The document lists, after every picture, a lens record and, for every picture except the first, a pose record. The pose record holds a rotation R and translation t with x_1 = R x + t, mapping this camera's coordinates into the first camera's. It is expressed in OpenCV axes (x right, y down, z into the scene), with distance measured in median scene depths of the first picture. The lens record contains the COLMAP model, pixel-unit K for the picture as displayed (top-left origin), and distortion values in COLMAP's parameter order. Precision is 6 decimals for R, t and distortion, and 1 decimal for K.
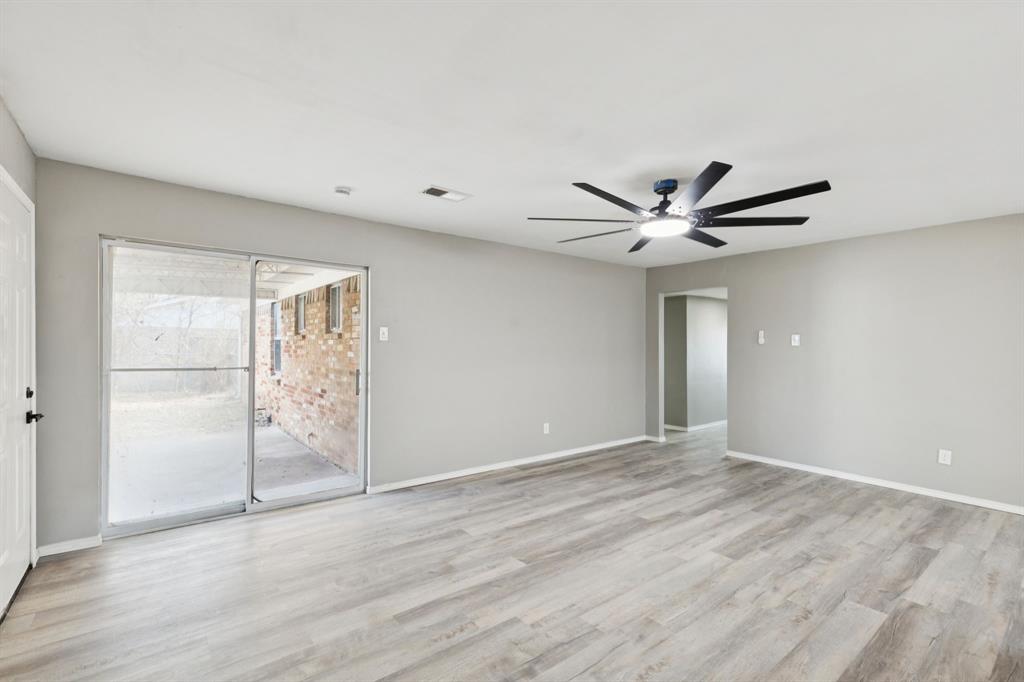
lens RADIAL K [[462.7, 0, 510.7], [0, 462.7, 343.6], [0, 0, 1]] dist [0.007053, -0.000862]
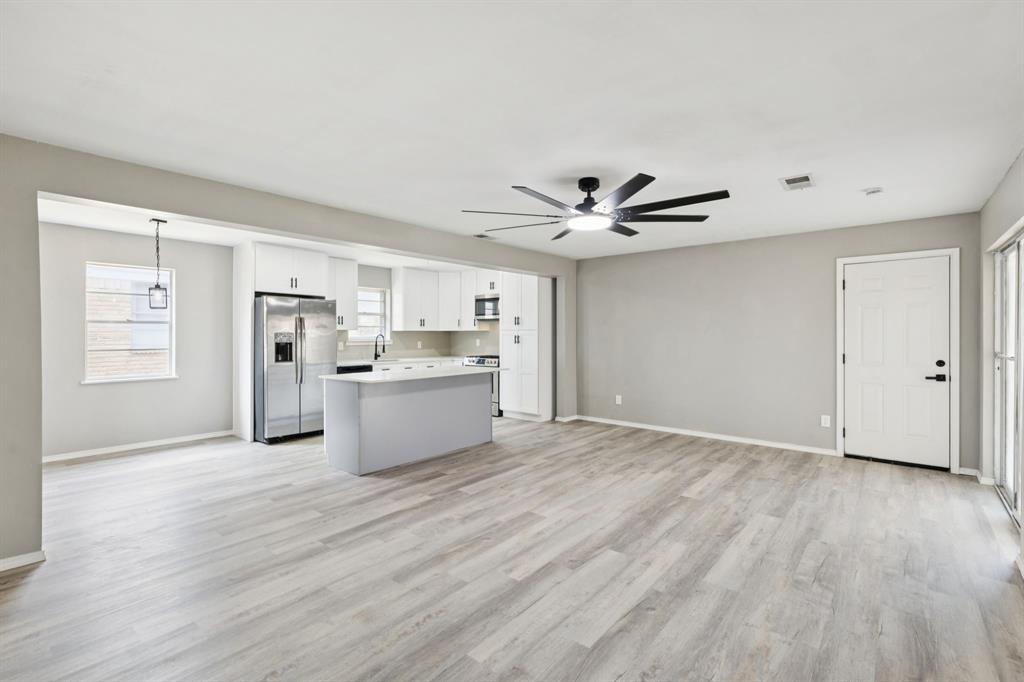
lens RADIAL K [[462.7, 0, 508.1], [0, 462.7, 335.7], [0, 0, 1]] dist [0.007053, -0.000862]
pose [[-0.980117, -0.009494, -0.198192, 0.688059], [-0.010482, 0.999937, 0.003935, 0.009748], [0.198142, 0.005934, -0.980155, 1.906656]]
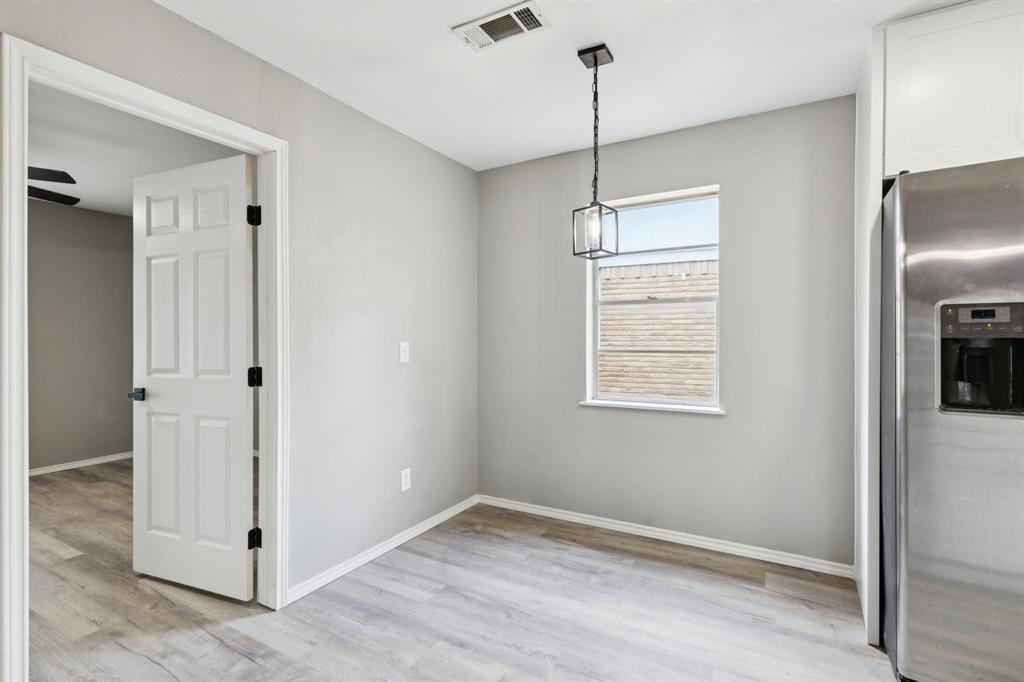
lens RADIAL K [[490.8, 0, 505.7], [0, 490.8, 340.6], [0, 0, 1]] dist [-0.001142, -0.000041]
pose [[-0.369355, -0.006803, 0.929263, 0.896080], [0.001091, 0.999969, 0.007755, 0.051303], [-0.929288, 0.003878, -0.369336, 0.641376]]
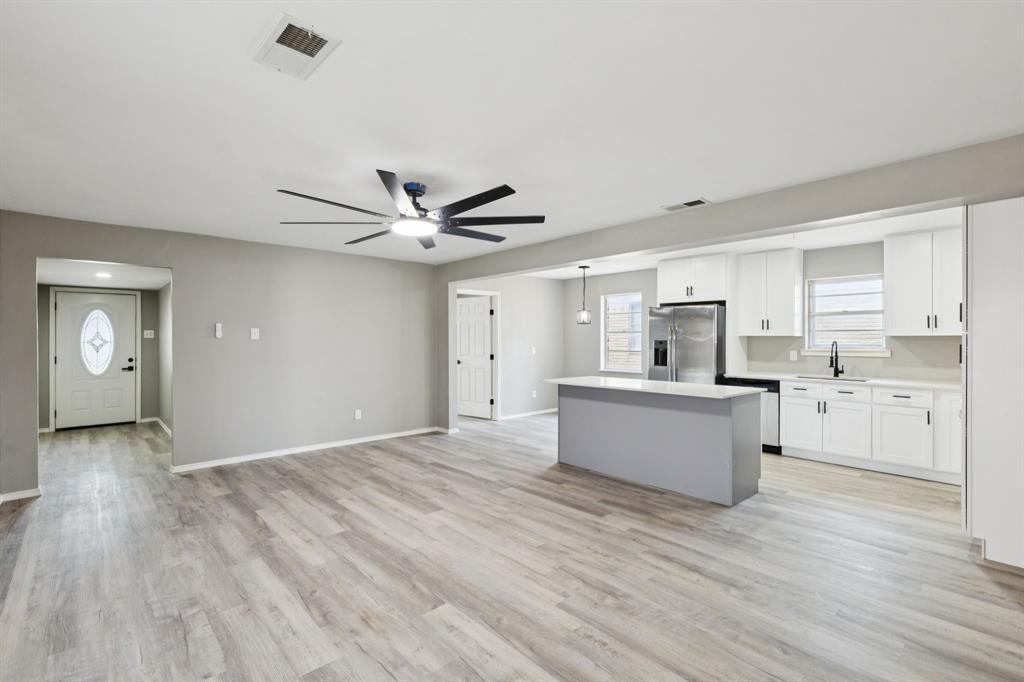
lens RADIAL K [[462.7, 0, 503.9], [0, 462.7, 340.1], [0, 0, 1]] dist [0.007053, -0.000862]
pose [[-0.070039, -0.011869, 0.997474, -0.690100], [0.001636, 0.999927, 0.012013, -0.007319], [-0.997543, 0.002473, -0.070015, 0.818636]]
